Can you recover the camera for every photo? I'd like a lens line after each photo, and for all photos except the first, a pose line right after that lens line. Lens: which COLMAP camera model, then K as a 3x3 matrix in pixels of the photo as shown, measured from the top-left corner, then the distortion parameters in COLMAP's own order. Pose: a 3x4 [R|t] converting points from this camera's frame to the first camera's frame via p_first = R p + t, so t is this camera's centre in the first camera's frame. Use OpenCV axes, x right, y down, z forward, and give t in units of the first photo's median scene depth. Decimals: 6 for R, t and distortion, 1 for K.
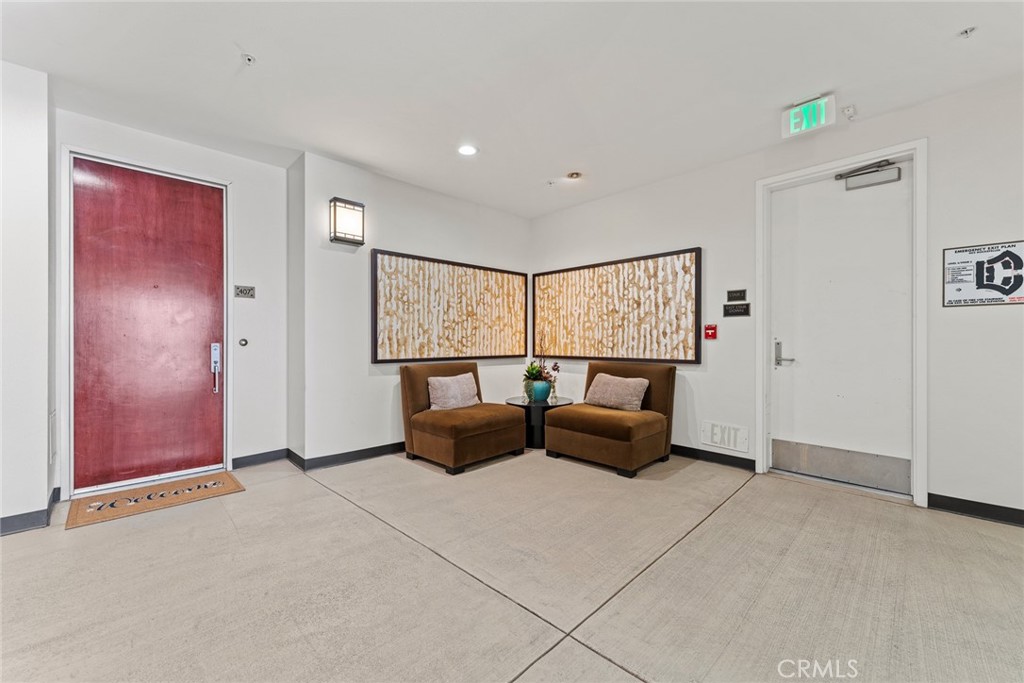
lens RADIAL K [[410.1, 0, 510.5], [0, 410.1, 341.7], [0, 0, 1]] dist [0.000841, 0.000007]
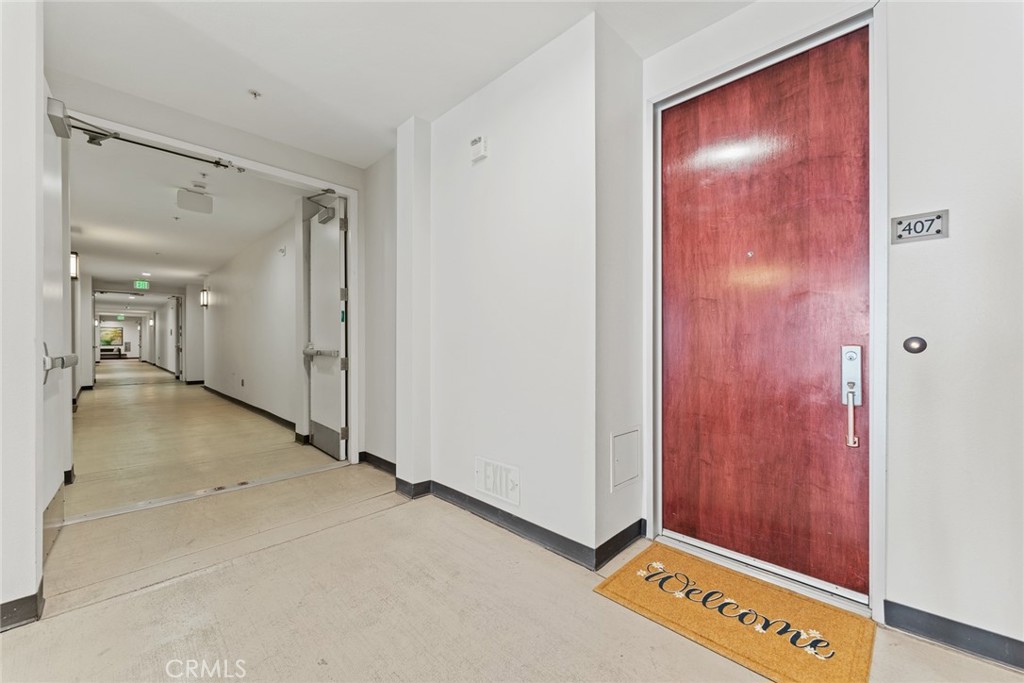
lens RADIAL K [[410.1, 0, 510.4], [0, 410.1, 343.1], [0, 0, 1]] dist [0.000841, 0.000007]
pose [[0.008496, 0.001146, -0.999963, -0.231883], [-0.000121, 0.999999, 0.001145, -0.000515], [0.999964, 0.000111, 0.008496, 0.597631]]
